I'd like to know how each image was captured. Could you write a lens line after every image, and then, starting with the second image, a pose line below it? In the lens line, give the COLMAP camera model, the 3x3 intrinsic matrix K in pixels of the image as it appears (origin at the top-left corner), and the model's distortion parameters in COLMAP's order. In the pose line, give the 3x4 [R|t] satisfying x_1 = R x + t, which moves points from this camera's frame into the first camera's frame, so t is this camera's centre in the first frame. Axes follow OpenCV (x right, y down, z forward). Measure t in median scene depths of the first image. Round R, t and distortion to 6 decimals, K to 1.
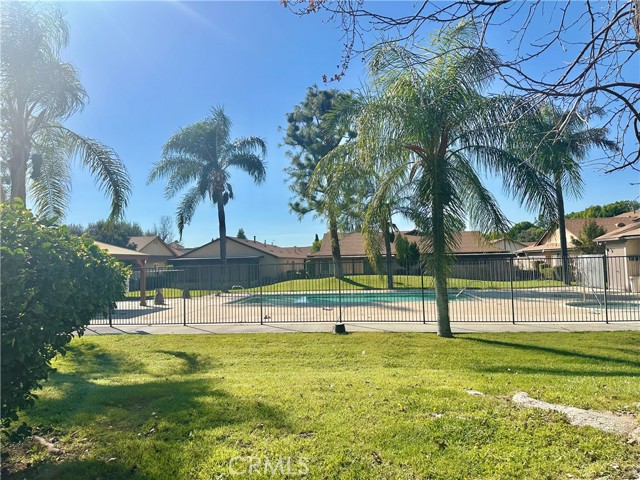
lens RADIAL K [[449.5, 0, 322.7], [0, 449.5, 242.7], [0, 0, 1]] dist [0.049740, -0.023155]
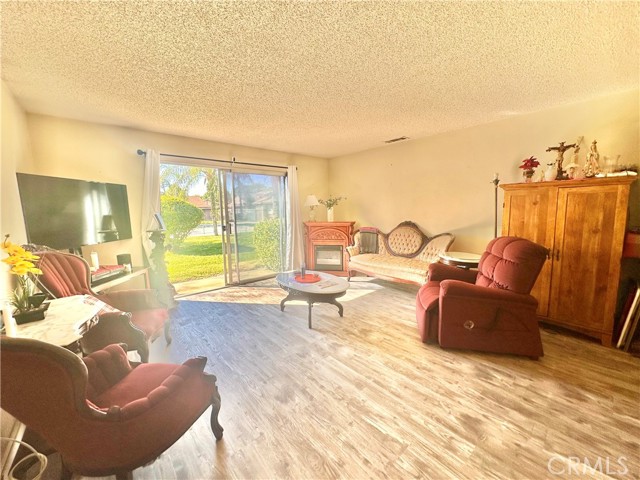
lens RADIAL K [[256.1, 0, 321.1], [0, 256.1, 238.6], [0, 0, 1]] dist [-0.003635, 0.001519]
pose [[0.675555, -0.077413, 0.733235, -0.213402], [-0.028940, 0.990923, 0.131282, -0.009285], [-0.736742, -0.109908, 0.667182, -0.274089]]
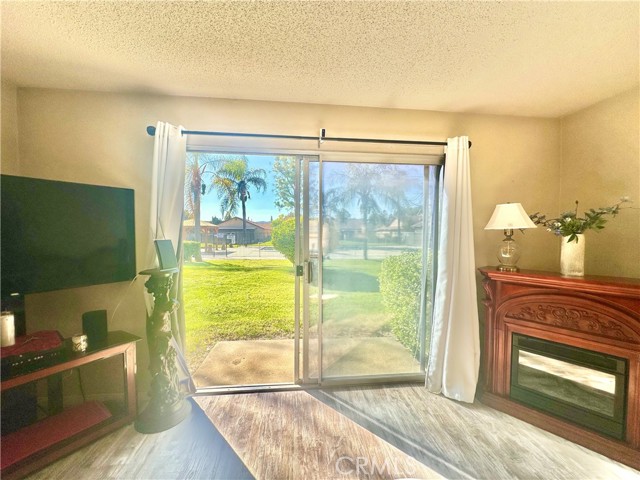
lens RADIAL K [[256.1, 0, 319.6], [0, 256.1, 239.0], [0, 0, 1]] dist [-0.003635, 0.001519]
pose [[0.977235, 0.021562, 0.211063, -0.146928], [-0.036332, 0.997134, 0.066356, -0.008618], [-0.209027, -0.072513, 0.975218, -0.201251]]
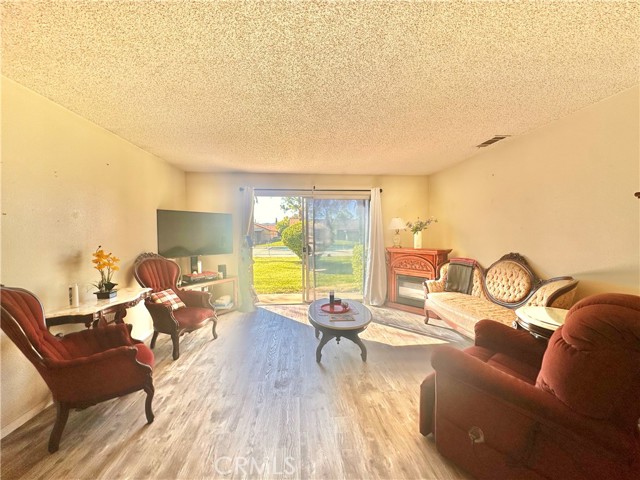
lens RADIAL K [[256.1, 0, 321.5], [0, 256.1, 238.8], [0, 0, 1]] dist [-0.003635, 0.001519]
pose [[0.979389, 0.011585, 0.201651, -0.160014], [-0.024533, 0.997785, 0.061828, -0.011568], [-0.200488, -0.065501, 0.977504, -0.296946]]
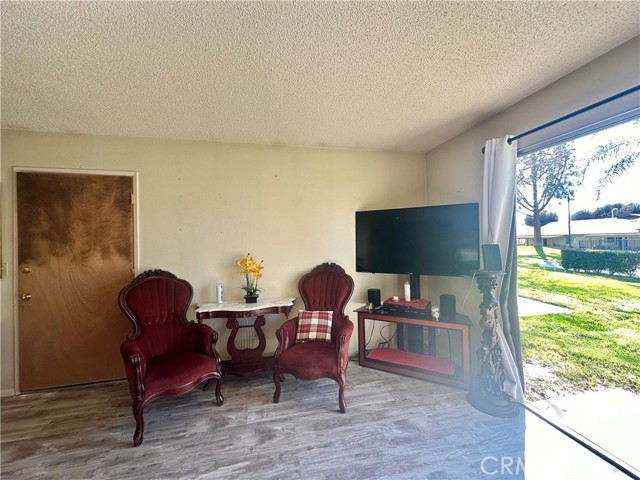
lens RADIAL K [[256.1, 0, 322.6], [0, 256.1, 238.6], [0, 0, 1]] dist [-0.003635, 0.001519]
pose [[0.309867, 0.010697, -0.950720, -0.115477], [0.049233, 0.998415, 0.027281, -0.008600], [0.949504, -0.055260, 0.308849, -0.197124]]
